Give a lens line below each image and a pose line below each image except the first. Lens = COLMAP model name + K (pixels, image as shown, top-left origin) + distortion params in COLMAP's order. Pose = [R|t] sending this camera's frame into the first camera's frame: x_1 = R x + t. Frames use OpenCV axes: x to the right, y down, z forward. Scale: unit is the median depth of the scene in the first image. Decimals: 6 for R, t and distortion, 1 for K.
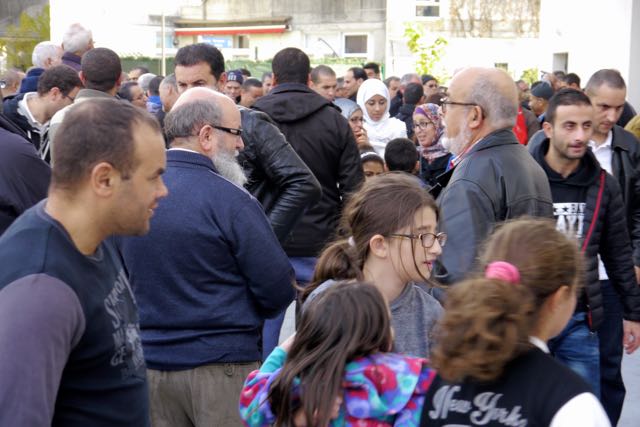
lens RADIAL K [[1424.2, 0, 318.8], [0, 1424.2, 214.6], [0, 0, 1]] dist [0.226978, 0.000000]
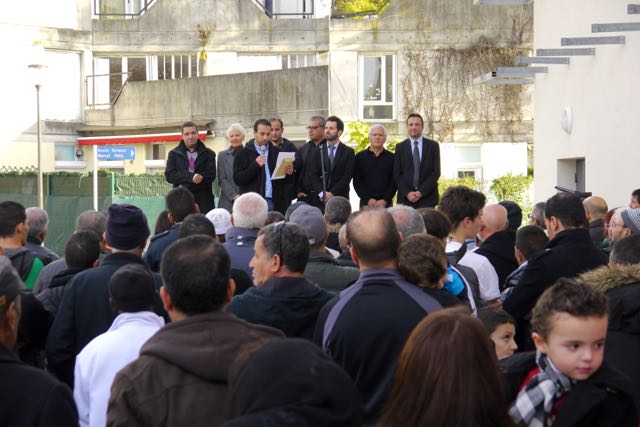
lens RADIAL K [[1424.2, 0, 323.0], [0, 1424.2, 216.8], [0, 0, 1]] dist [0.226978, 0.000000]
pose [[0.999254, -0.019270, 0.033464, 0.014202], [0.021704, 0.997025, -0.073956, -0.019076], [-0.031940, 0.074627, 0.996700, 0.168953]]
